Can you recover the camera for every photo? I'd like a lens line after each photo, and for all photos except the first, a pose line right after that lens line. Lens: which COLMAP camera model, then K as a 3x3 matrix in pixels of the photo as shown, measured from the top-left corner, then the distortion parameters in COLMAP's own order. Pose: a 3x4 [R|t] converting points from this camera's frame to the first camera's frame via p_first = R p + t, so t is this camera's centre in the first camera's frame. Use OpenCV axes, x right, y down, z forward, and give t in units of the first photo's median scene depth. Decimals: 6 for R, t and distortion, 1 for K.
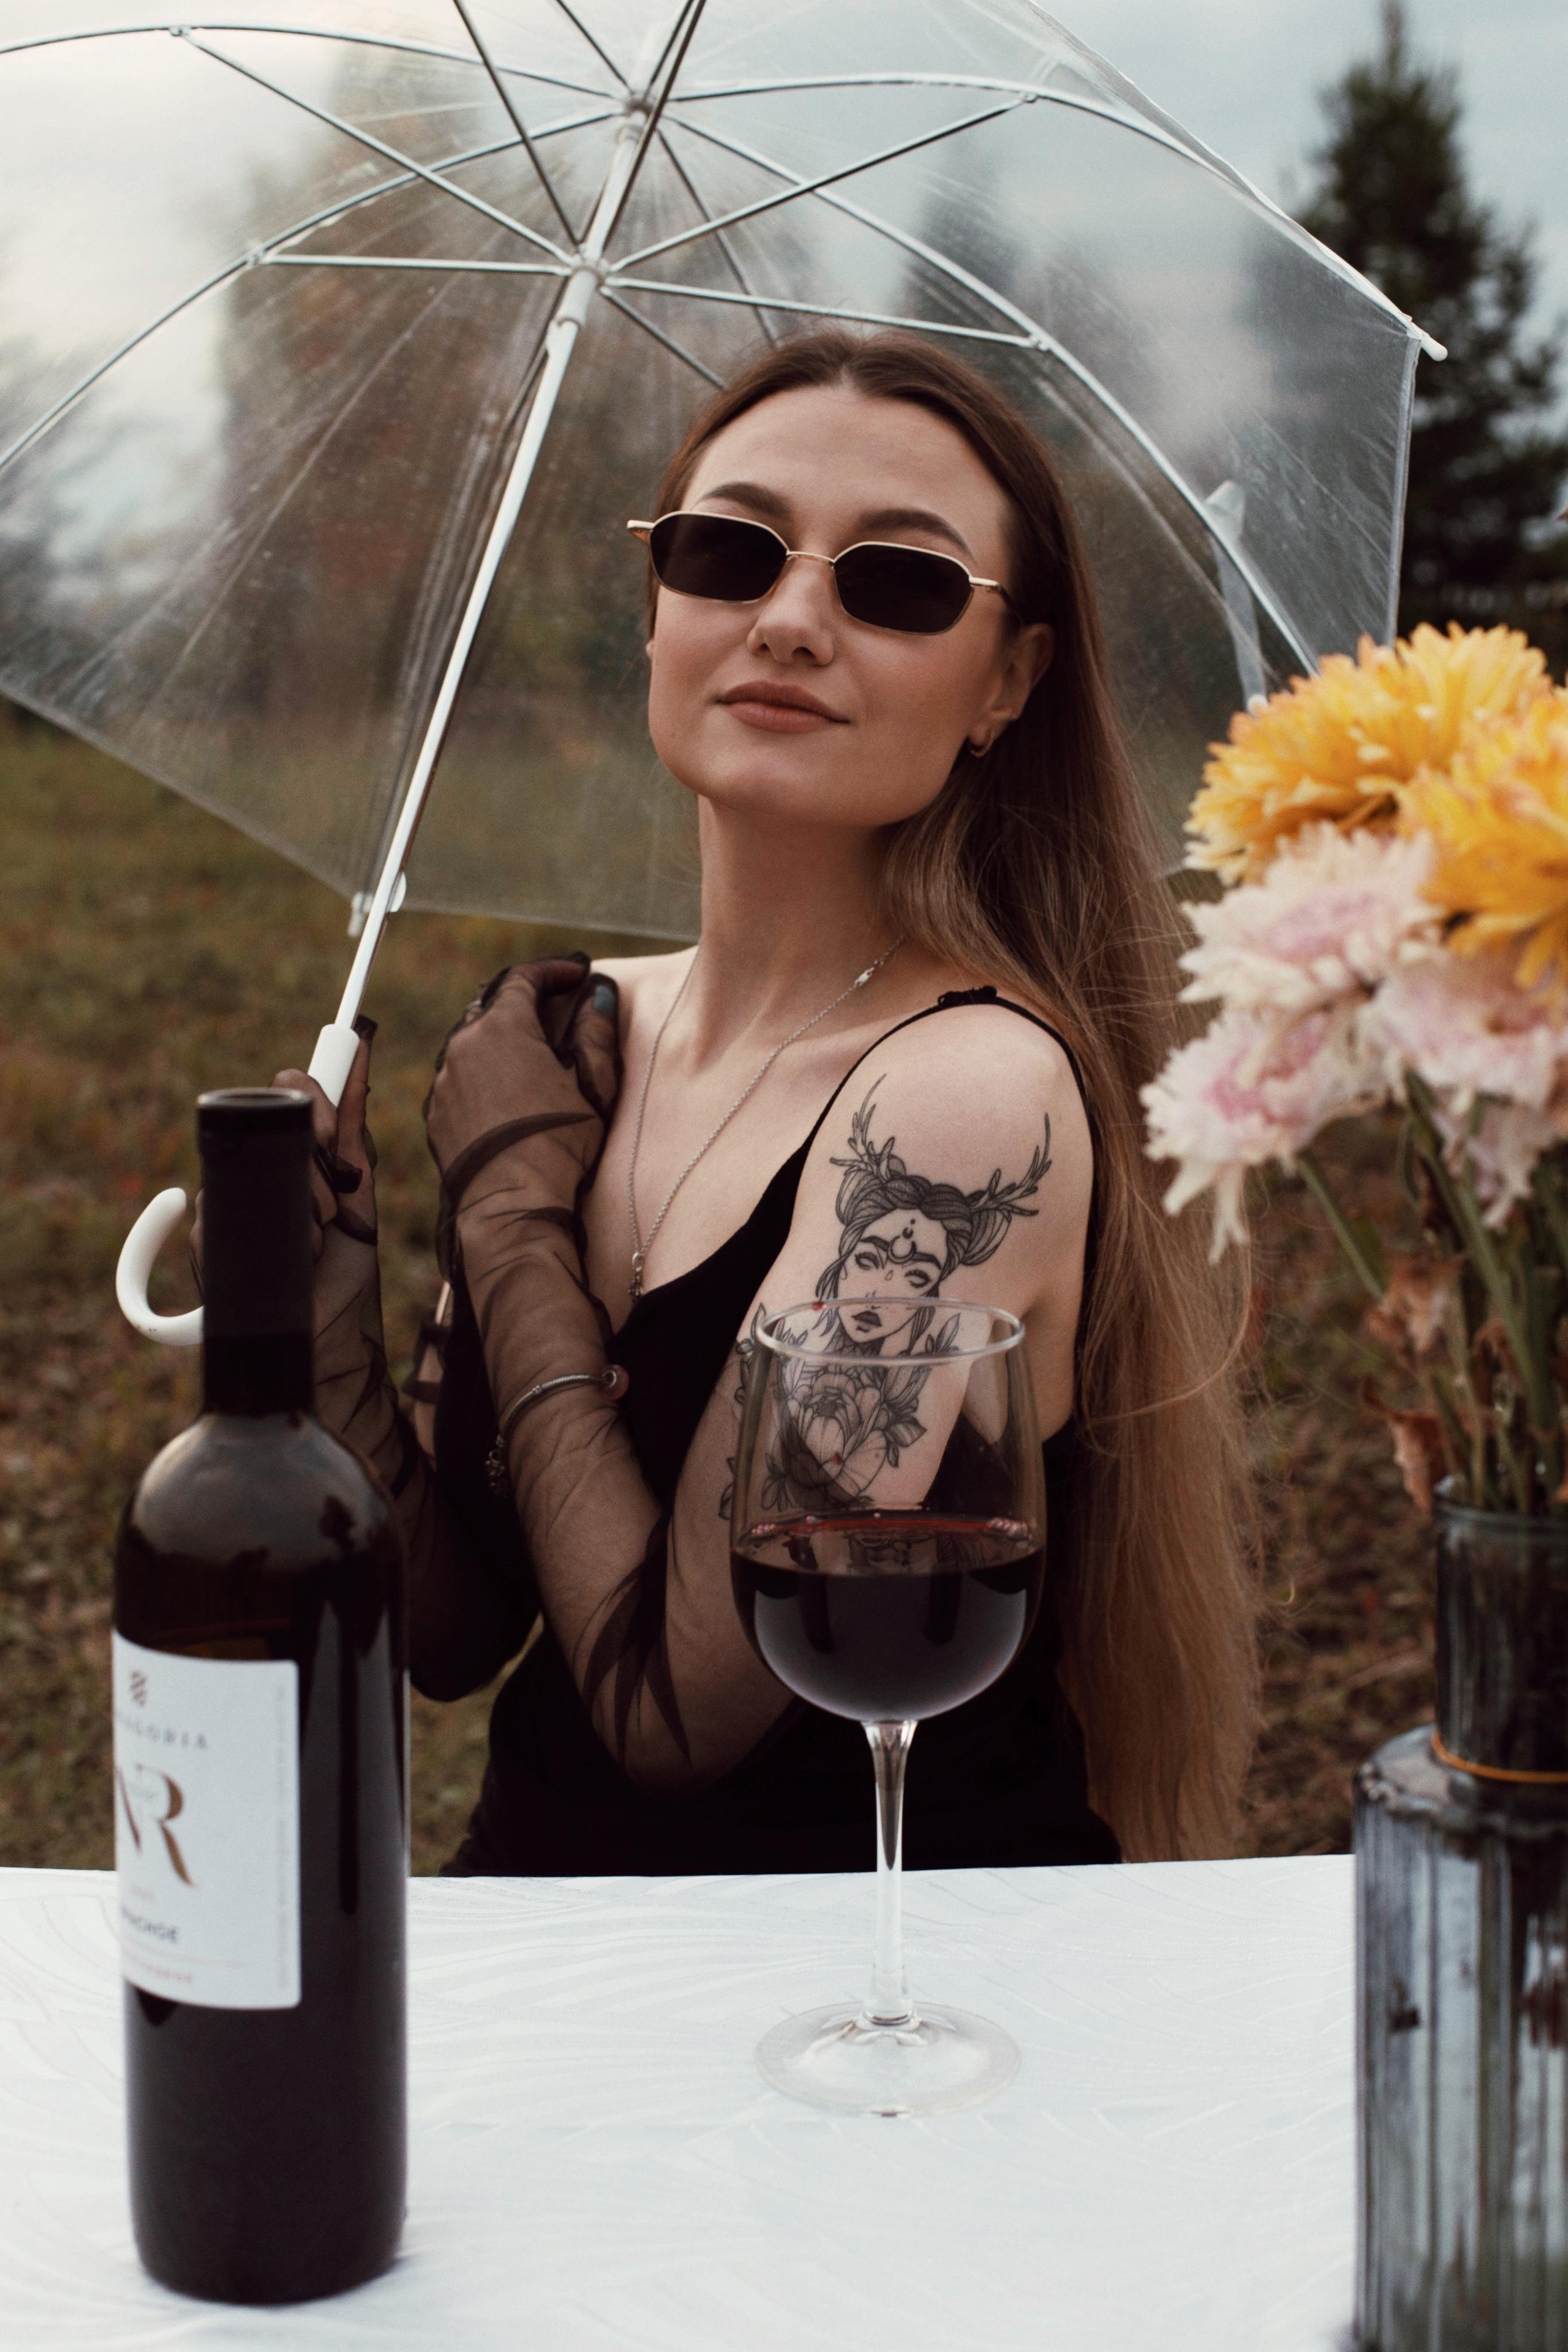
lens RADIAL K [[3460.7, 0, 795.1], [0, 3460.7, 1176.4], [0, 0, 1]] dist [-0.136525, -0.040397]
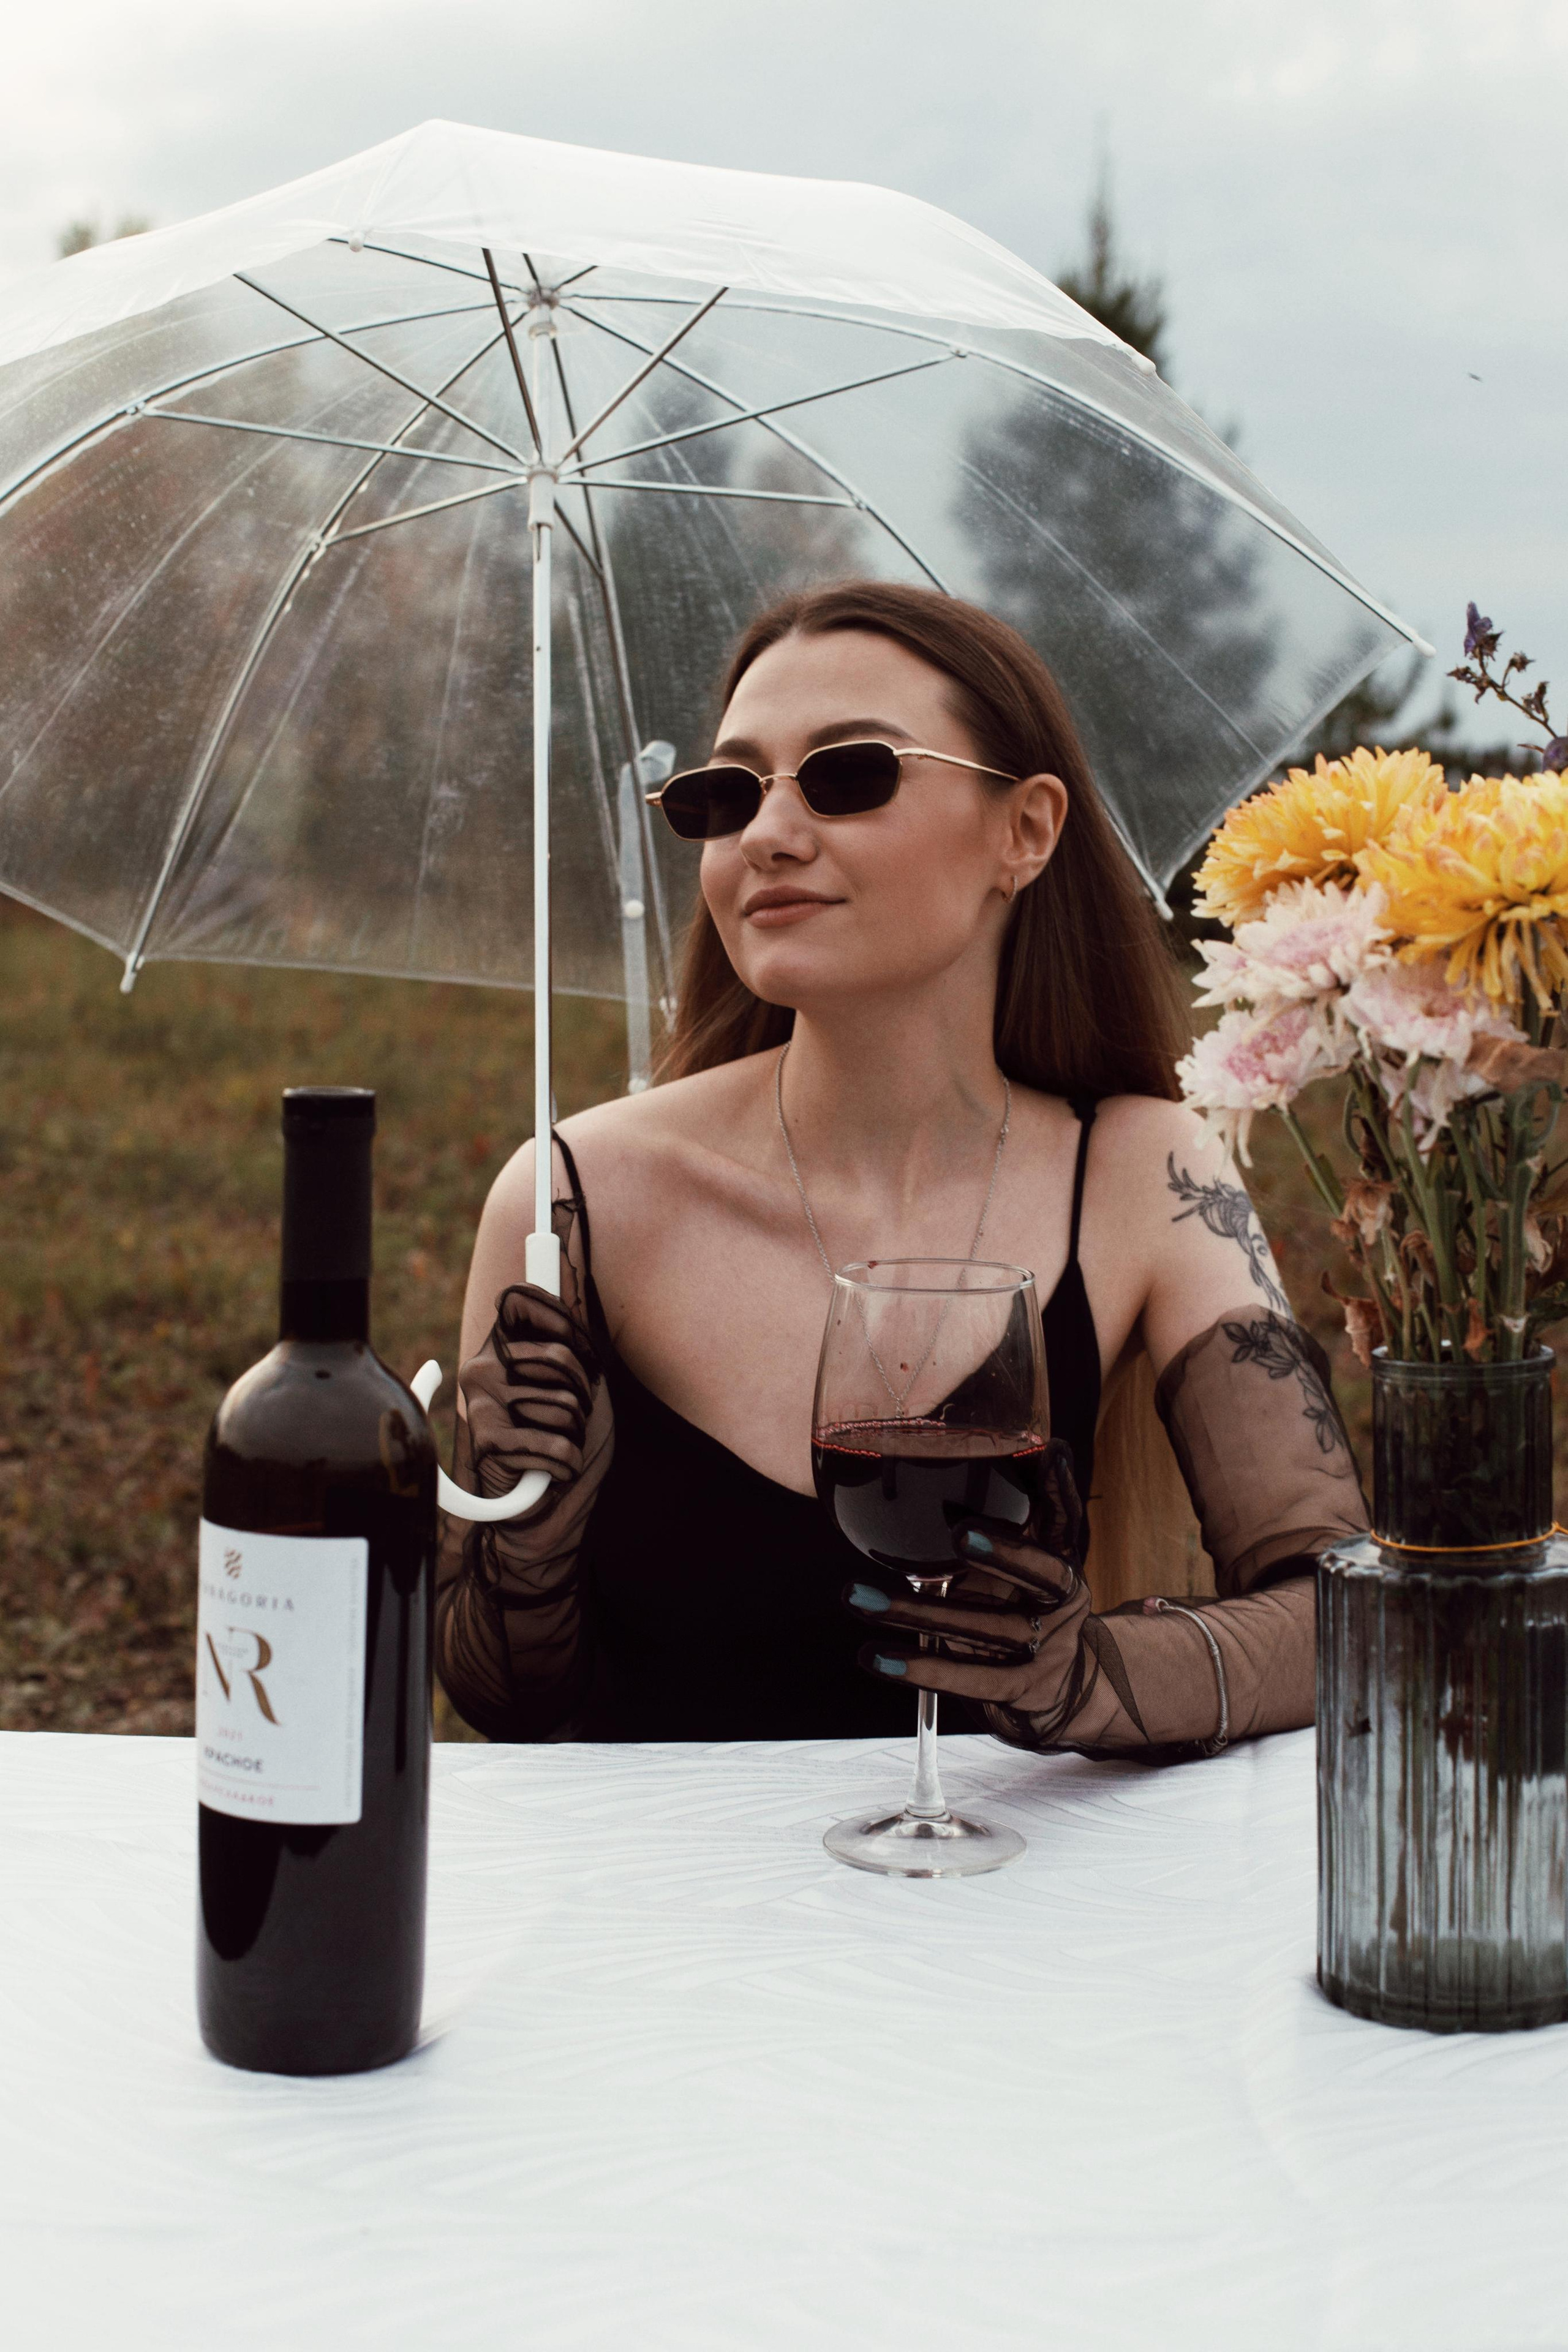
lens RADIAL K [[3427.4, 0, 786.6], [0, 3427.4, 1172.5], [0, 0, 1]] dist [-0.141078, 0.044877]
pose [[0.996514, 0.004038, 0.083334, -0.170837], [0.000466, 0.998543, -0.053953, 0.092166], [-0.083430, 0.053804, 0.995060, -0.379803]]
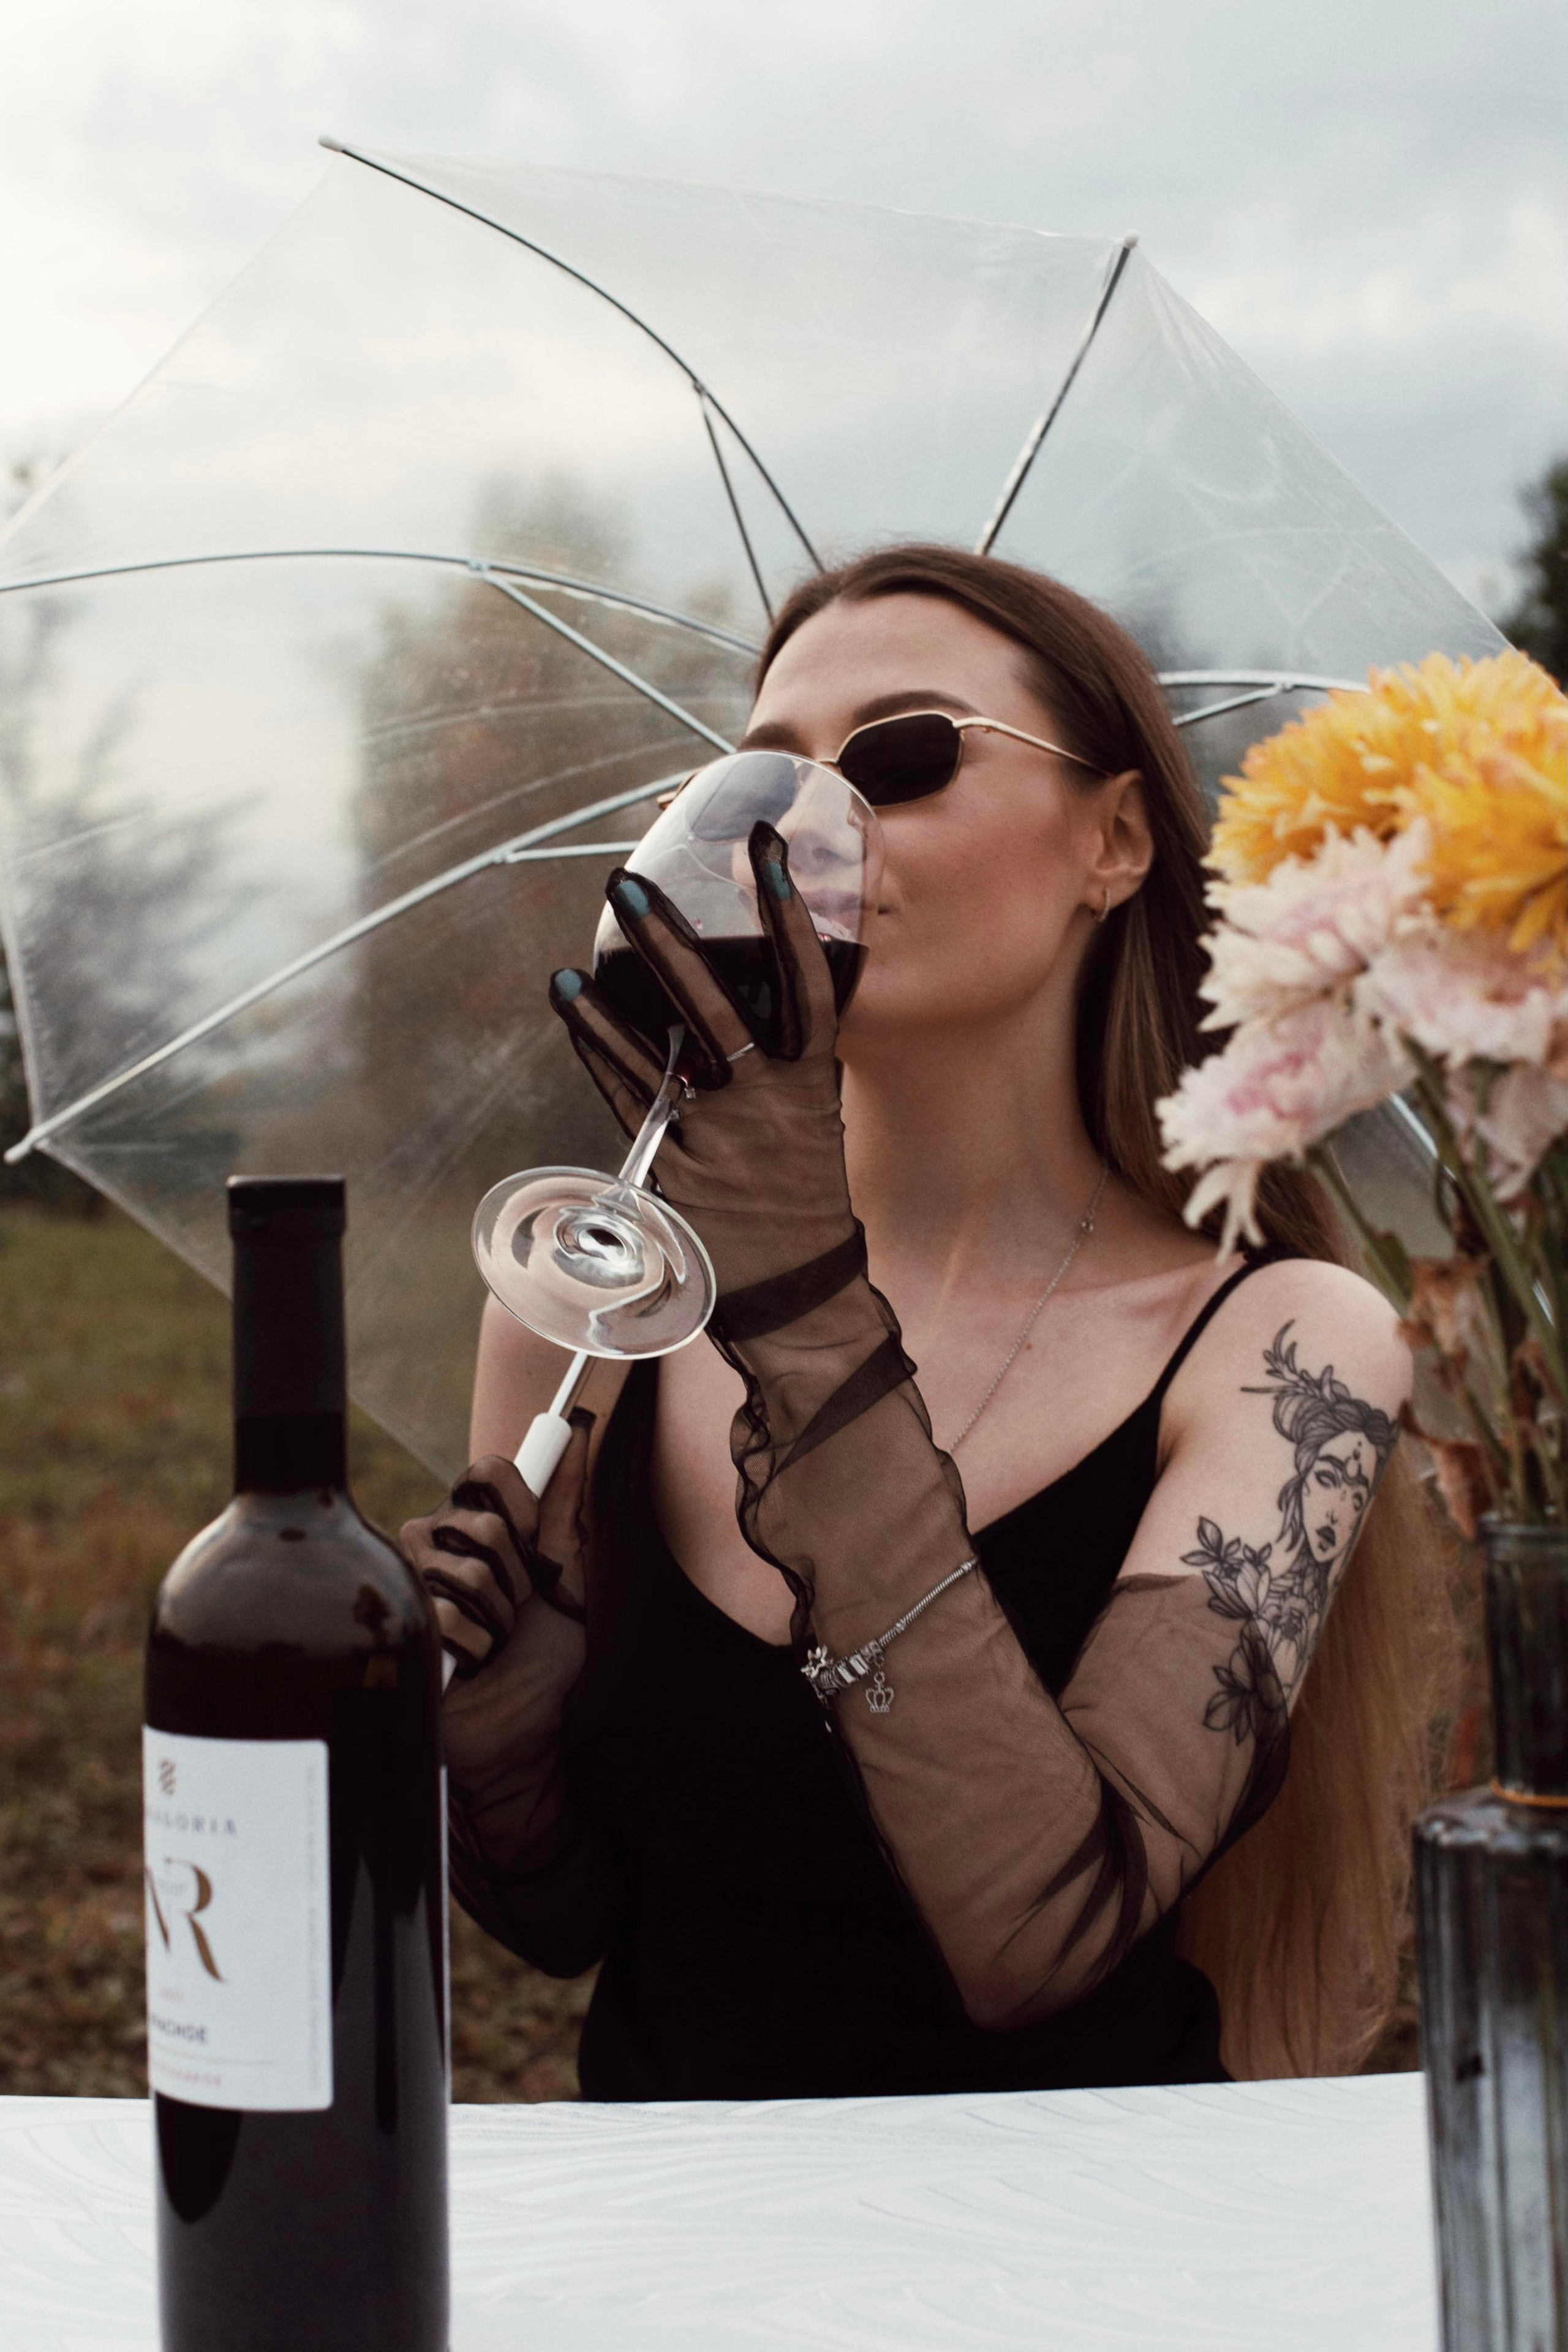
lens RADIAL K [[3782.8, 0, 787.9], [0, 3782.8, 1177.8], [0, 0, 1]] dist [-0.138824, 0.006264]
pose [[0.998388, -0.025265, -0.050832, 0.046733], [0.018157, 0.990581, -0.135721, 0.135990], [0.053782, 0.134580, 0.989442, -0.077413]]
